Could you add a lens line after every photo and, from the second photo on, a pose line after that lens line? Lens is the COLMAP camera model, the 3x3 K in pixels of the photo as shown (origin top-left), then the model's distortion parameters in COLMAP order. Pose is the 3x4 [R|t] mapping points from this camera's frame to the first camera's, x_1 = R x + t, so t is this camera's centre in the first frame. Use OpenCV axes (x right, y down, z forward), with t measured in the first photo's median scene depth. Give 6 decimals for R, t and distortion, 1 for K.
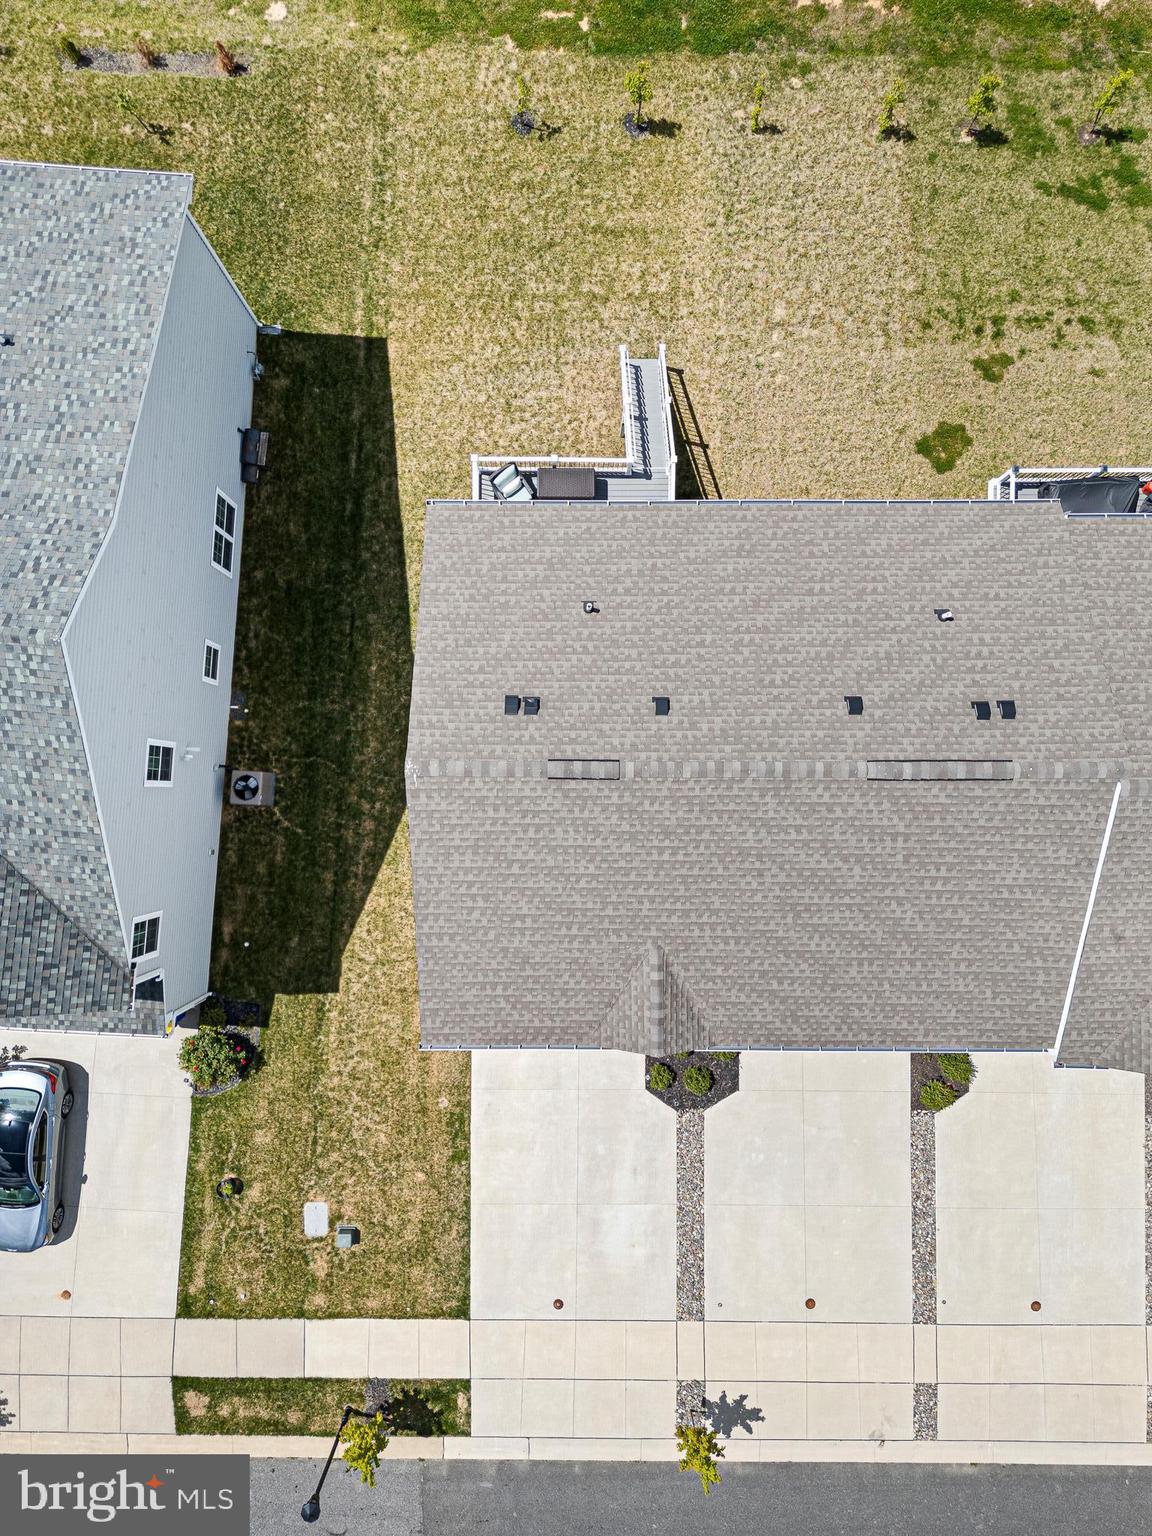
lens RADIAL K [[1083.3, 0, 578.2], [0, 1083.3, 764.8], [0, 0, 1]] dist [0.061047, -0.042189]
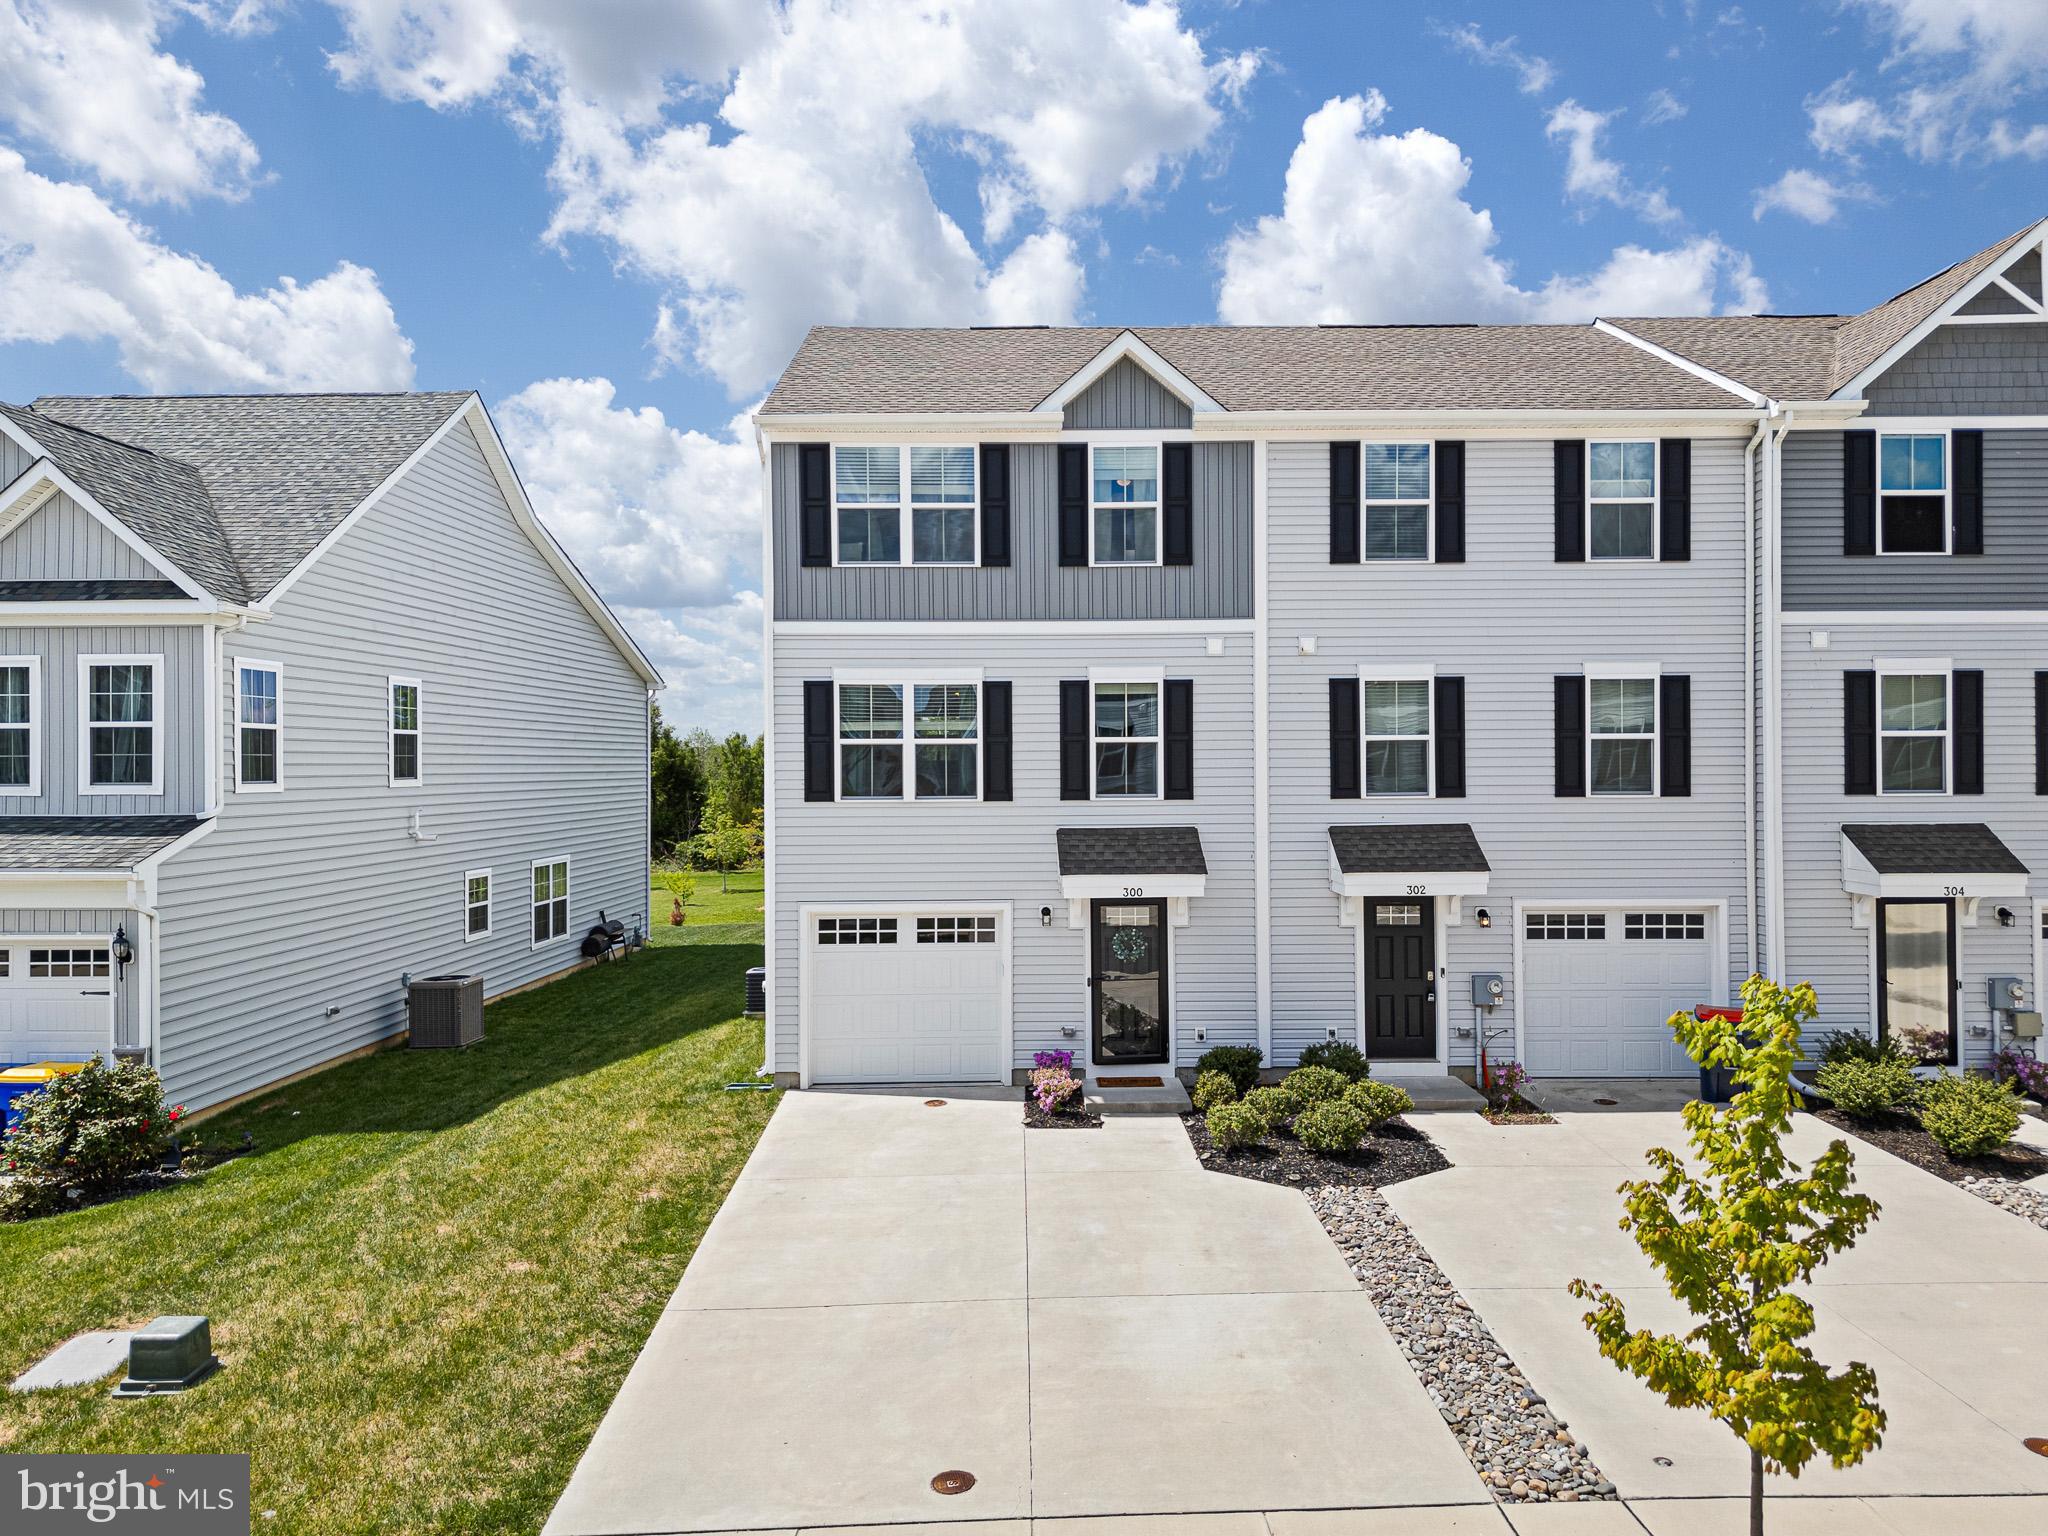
lens RADIAL K [[1444.3, 0, 1031.6], [0, 1444.3, 757.3], [0, 0, 1]] dist [0.061047, -0.042189]
pose [[0.999615, -0.014992, 0.023351, -0.006640], [0.023728, 0.025417, -0.999395, 0.789820], [0.014389, 0.999565, 0.025762, 0.844477]]
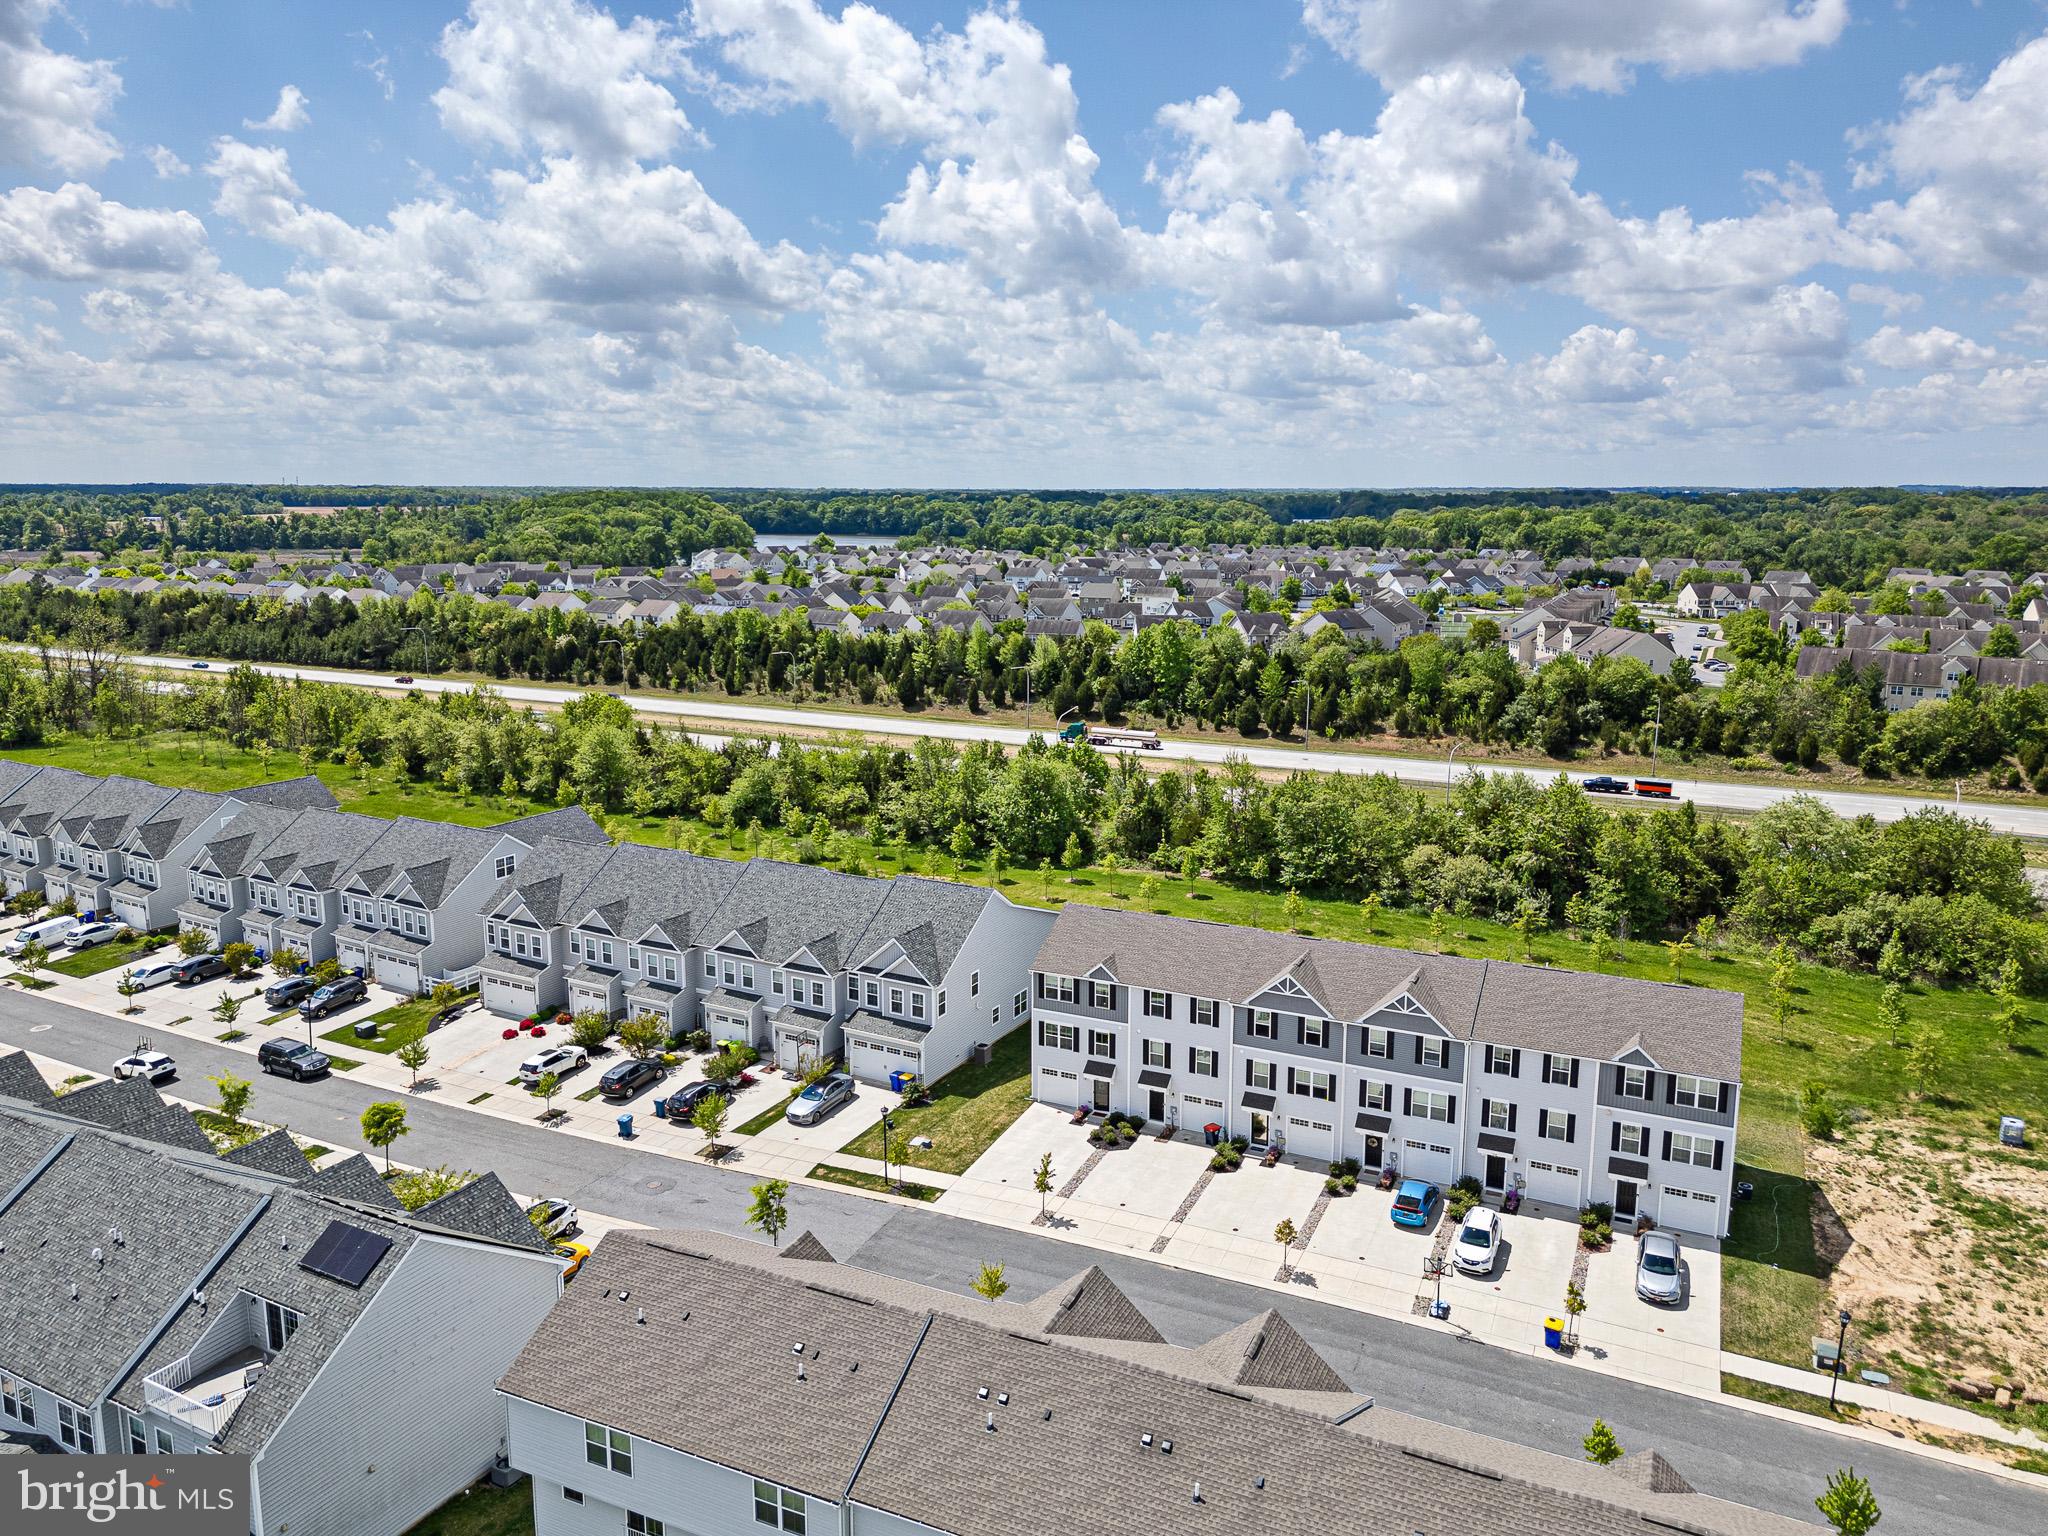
lens RADIAL K [[1444.3, 0, 1023.9], [0, 1444.3, 753.9], [0, 0, 1]] dist [0.061047, -0.042189]
pose [[0.905039, 0.066029, -0.420173, 1.066221], [-0.424729, 0.192785, -0.884556, 2.648498], [0.022596, 0.979017, 0.202522, -0.283651]]
